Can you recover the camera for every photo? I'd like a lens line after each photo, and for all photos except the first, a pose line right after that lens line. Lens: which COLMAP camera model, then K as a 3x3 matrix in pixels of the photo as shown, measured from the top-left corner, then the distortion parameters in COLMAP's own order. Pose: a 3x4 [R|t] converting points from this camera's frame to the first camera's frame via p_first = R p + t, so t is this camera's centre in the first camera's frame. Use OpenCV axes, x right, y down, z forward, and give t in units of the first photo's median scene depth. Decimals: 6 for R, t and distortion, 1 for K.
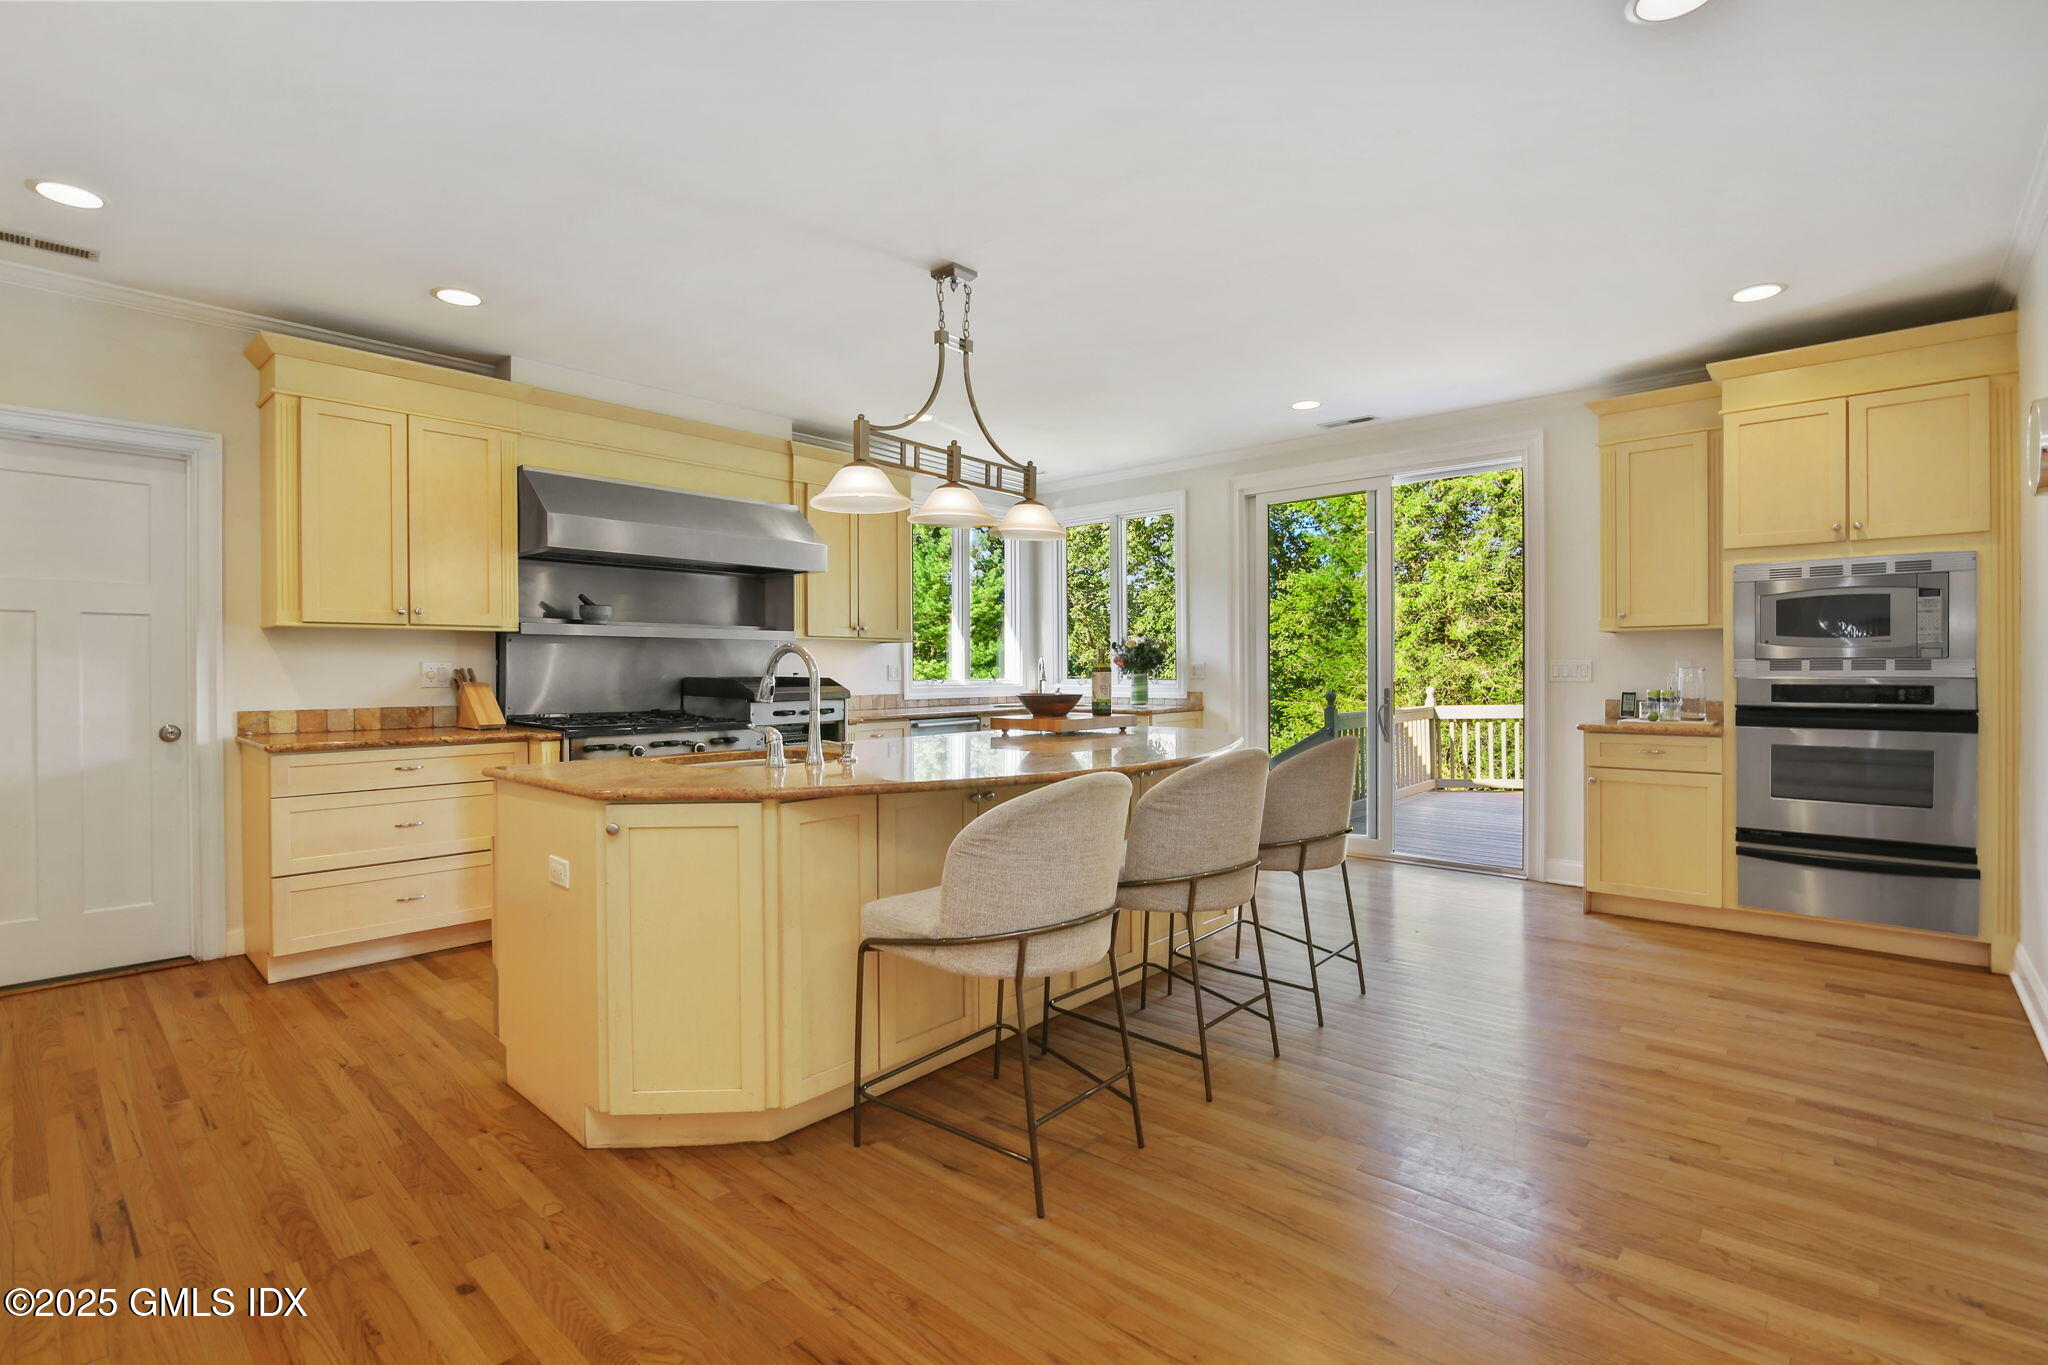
lens RADIAL K [[944.8, 0, 1017.2], [0, 944.8, 679.8], [0, 0, 1]] dist [-0.007843, 0.000311]
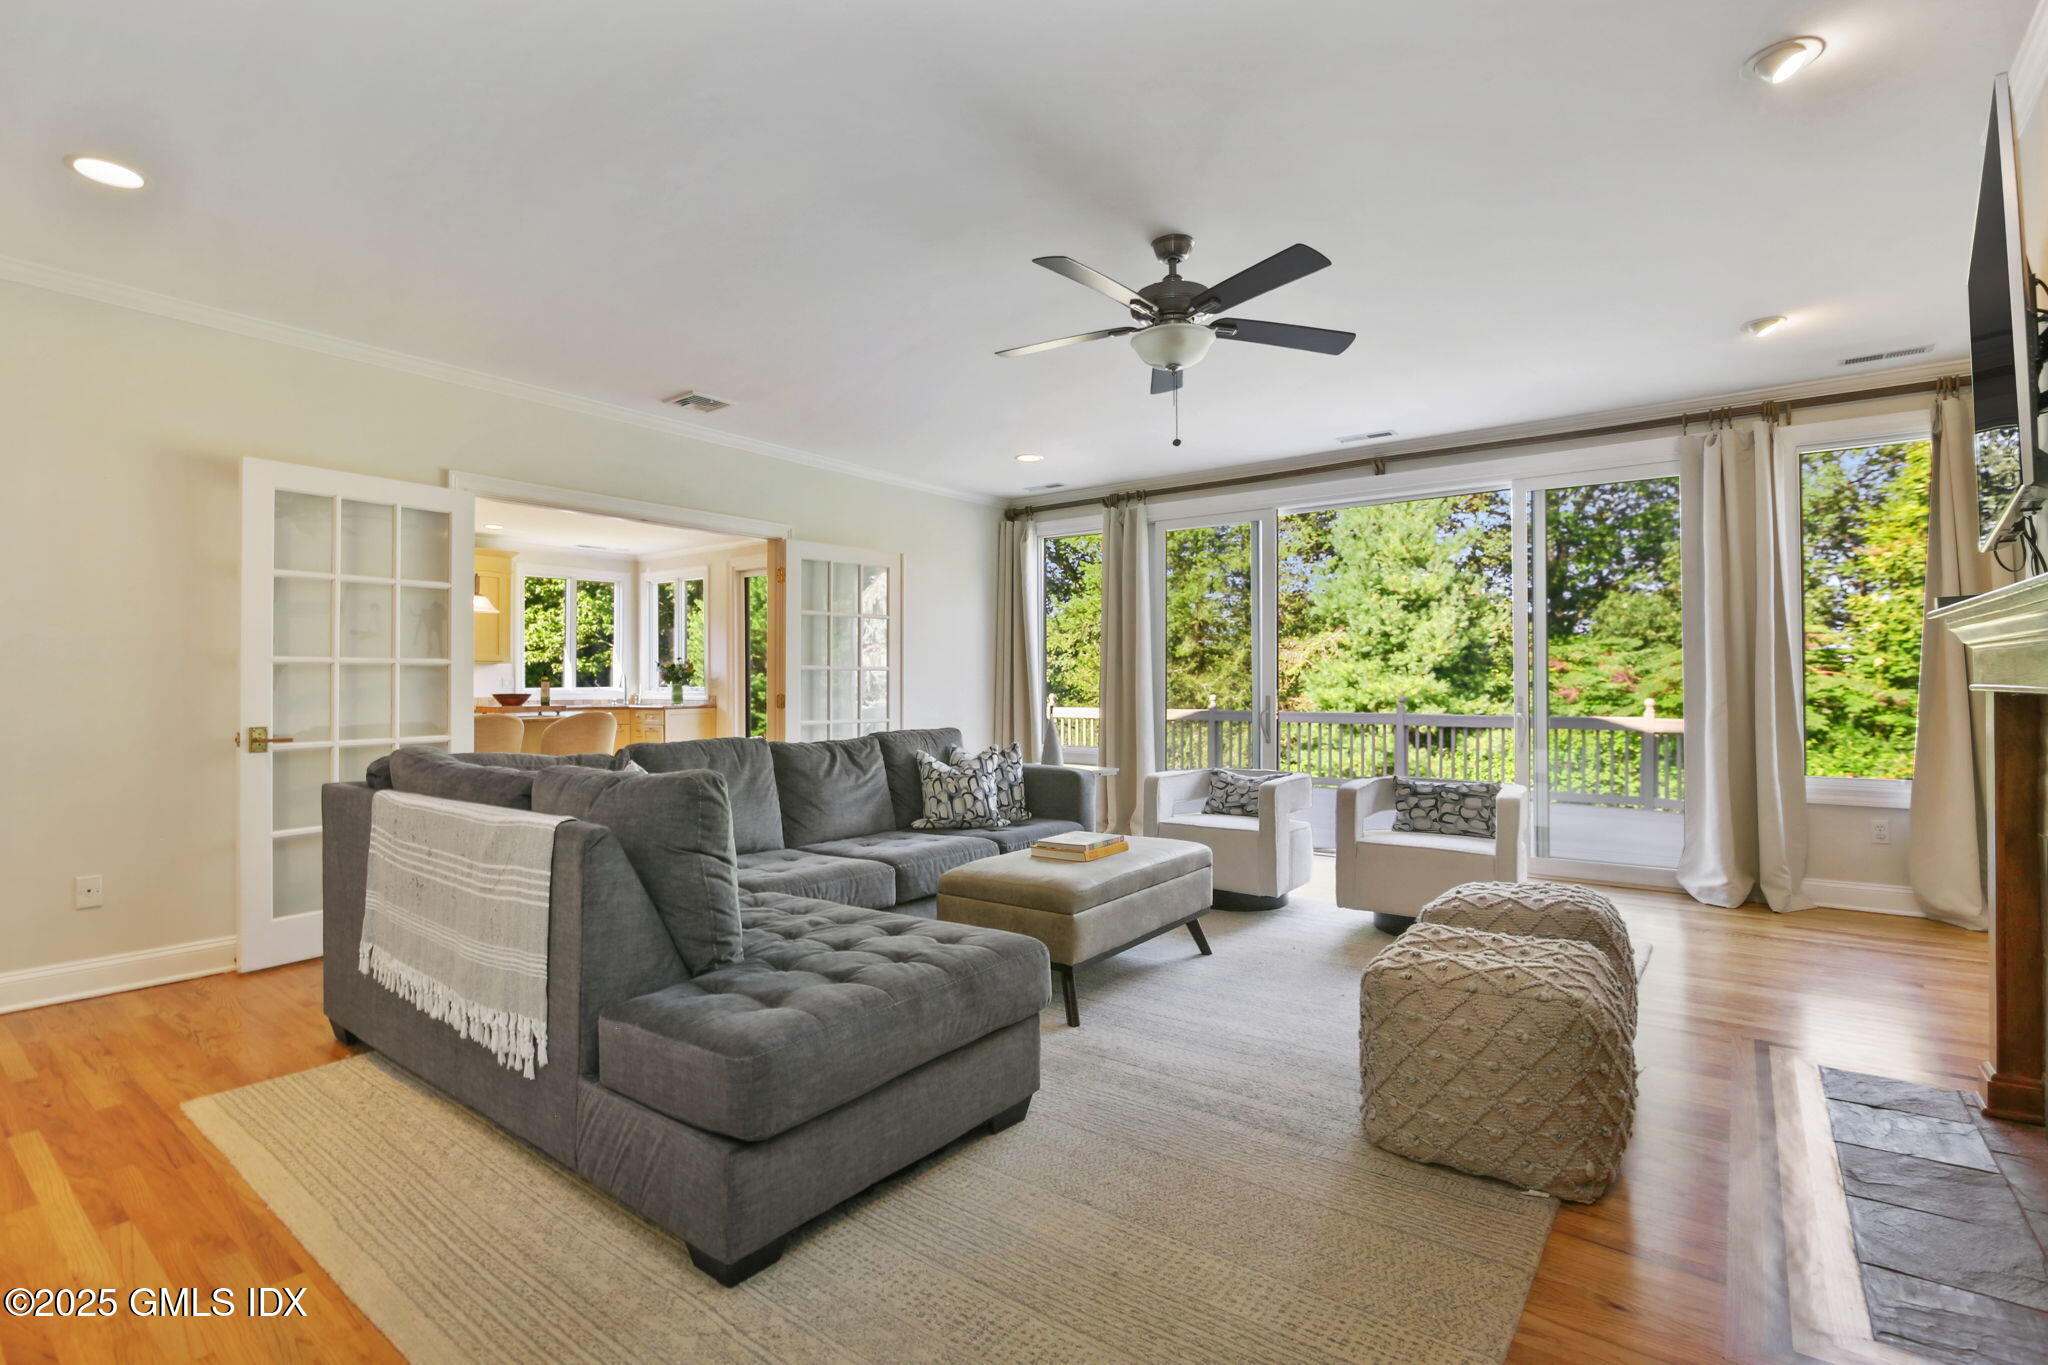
lens RADIAL K [[944.8, 0, 1017.2], [0, 944.8, 679.8], [0, 0, 1]] dist [-0.007843, 0.000311]
pose [[0.996401, 0.000502, 0.084758, 0.881053], [0.000727, 0.999895, -0.014468, 0.016311], [-0.084757, 0.014477, 0.996297, -0.907227]]
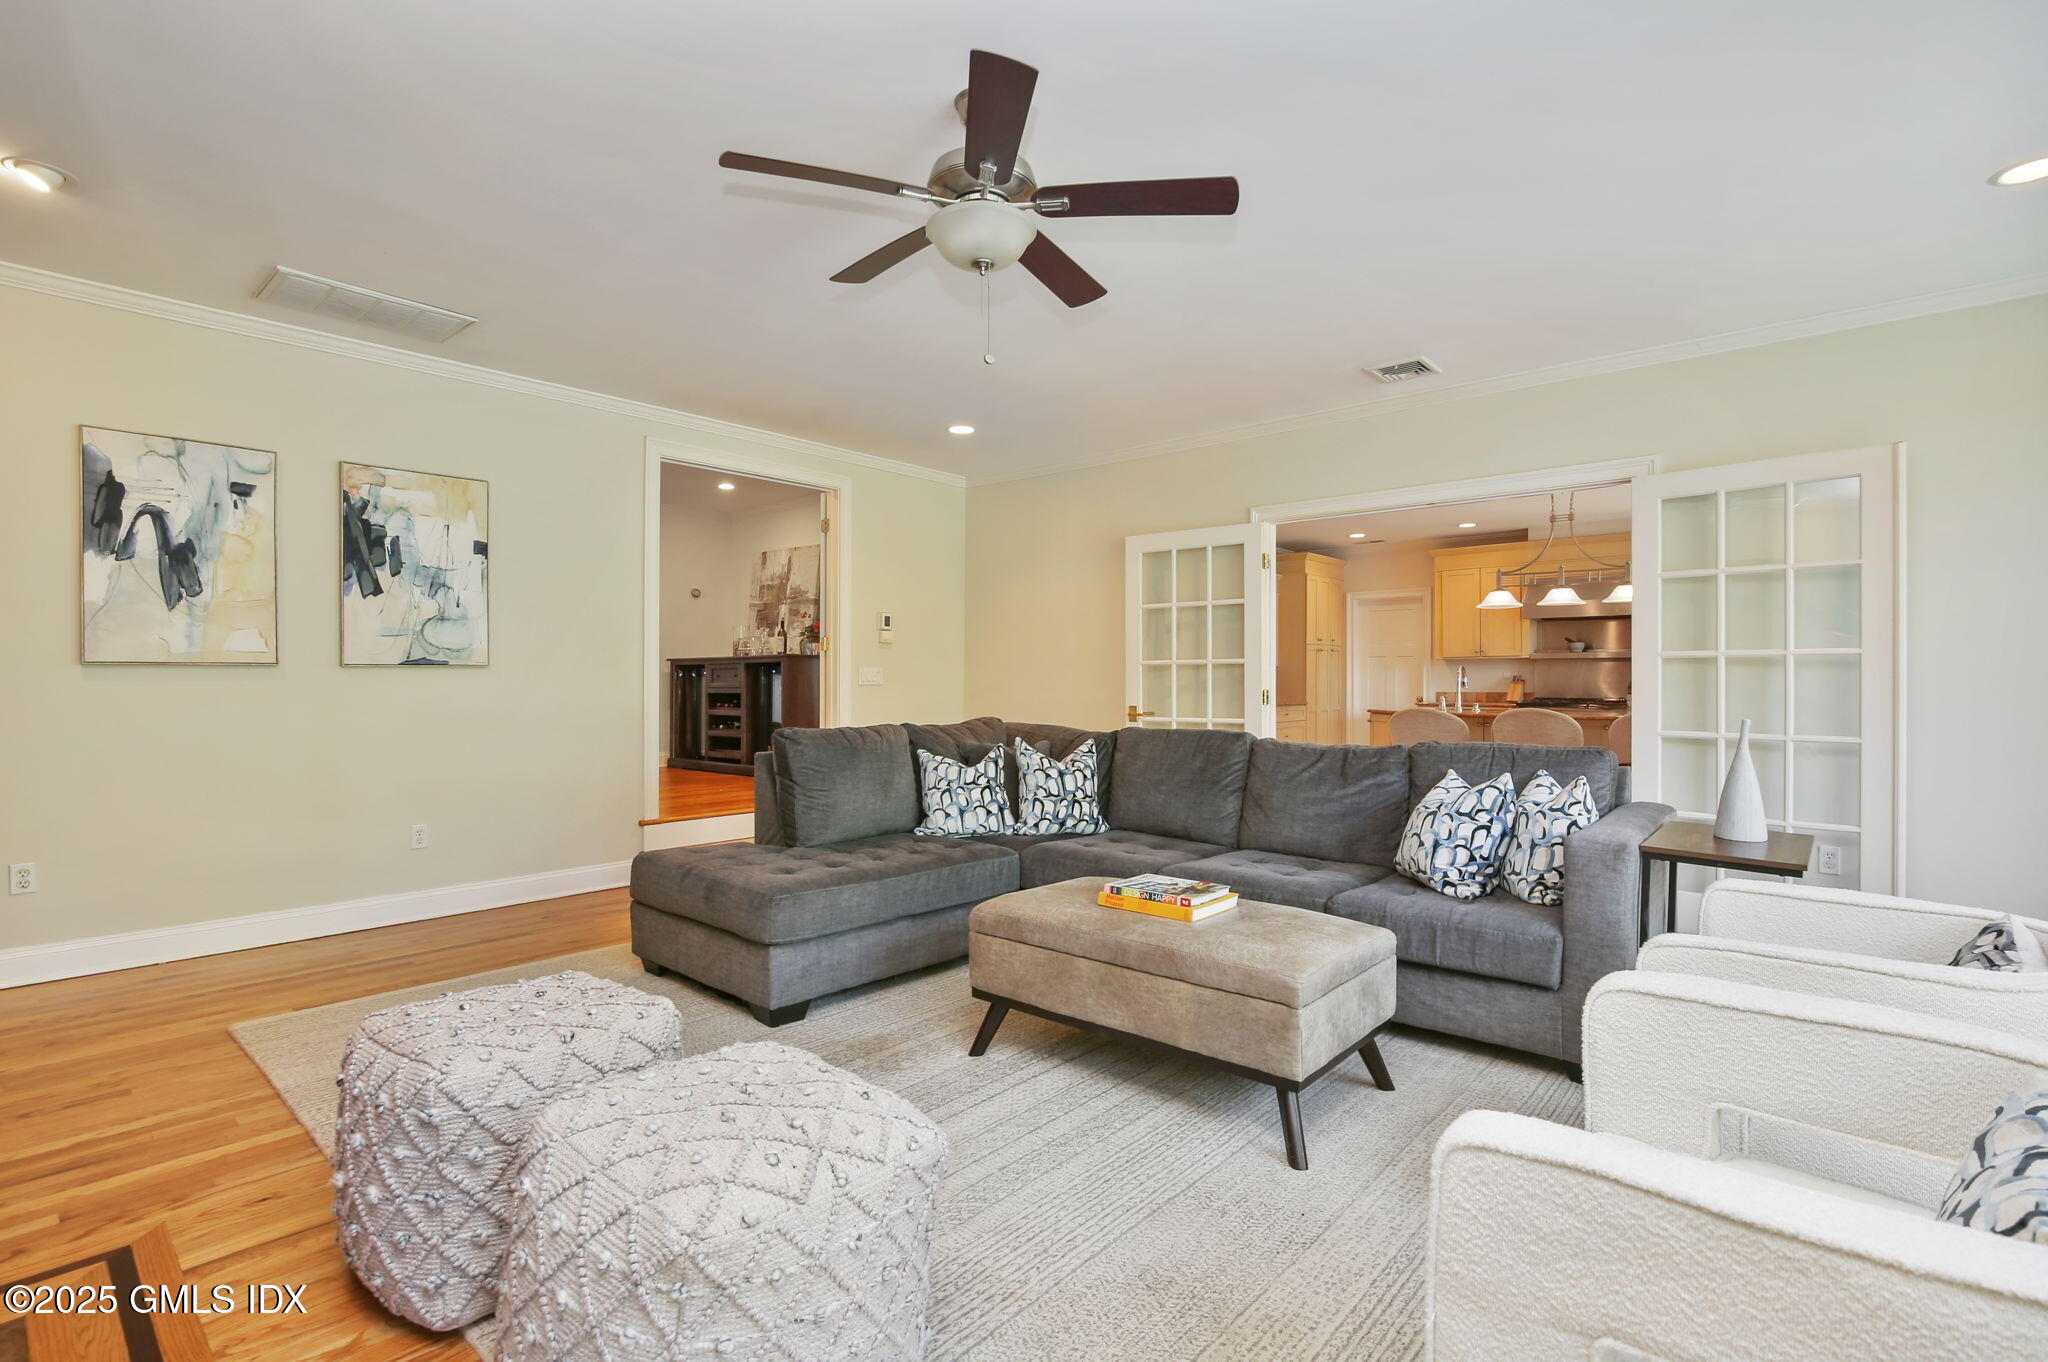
lens RADIAL K [[923.8, 0, 1065.6], [0, 923.8, 684.4], [0, 0, 1]] dist [-0.001532, 0.000047]
pose [[0.047075, 0.004509, -0.998881, 1.598077], [-0.009429, 0.999947, 0.004069, 0.010964], [0.998847, 0.009227, 0.047115, -0.147466]]
